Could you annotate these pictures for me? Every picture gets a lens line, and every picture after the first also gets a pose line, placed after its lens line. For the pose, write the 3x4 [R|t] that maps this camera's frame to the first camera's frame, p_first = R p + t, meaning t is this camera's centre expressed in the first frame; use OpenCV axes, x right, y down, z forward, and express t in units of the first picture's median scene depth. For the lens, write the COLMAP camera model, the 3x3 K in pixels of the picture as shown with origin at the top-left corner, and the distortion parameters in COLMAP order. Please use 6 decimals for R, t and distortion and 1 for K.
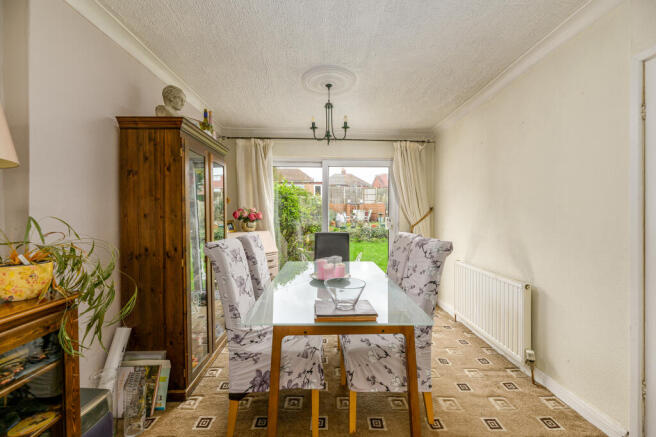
lens RADIAL K [[266.4, 0, 323.5], [0, 266.4, 215.6], [0, 0, 1]] dist [-0.001235, -0.000202]
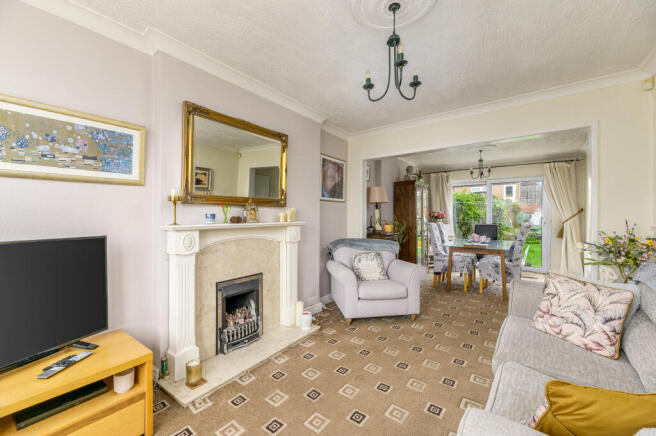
lens RADIAL K [[266.4, 0, 323.5], [0, 266.4, 215.1], [0, 0, 1]] dist [-0.001235, -0.000202]
pose [[0.792256, -0.006169, -0.610157, 0.201838], [-0.001954, 0.999918, -0.012647, 0.020686], [0.610185, 0.011212, 0.792180, -0.879459]]
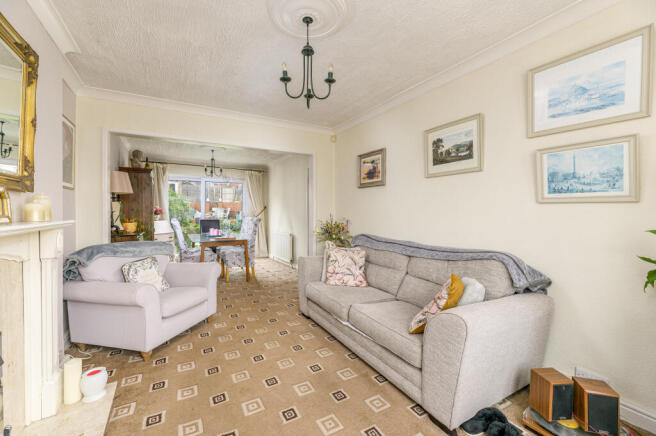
lens RADIAL K [[271.7, 0, 324.6], [0, 271.7, 212.9], [0, 0, 1]] dist [-0.002409, -0.000219]
pose [[0.868812, -0.005198, 0.495115, -0.187837], [0.007298, 0.999971, -0.002307, 0.022500], [-0.495088, 0.005617, 0.868825, -0.906197]]
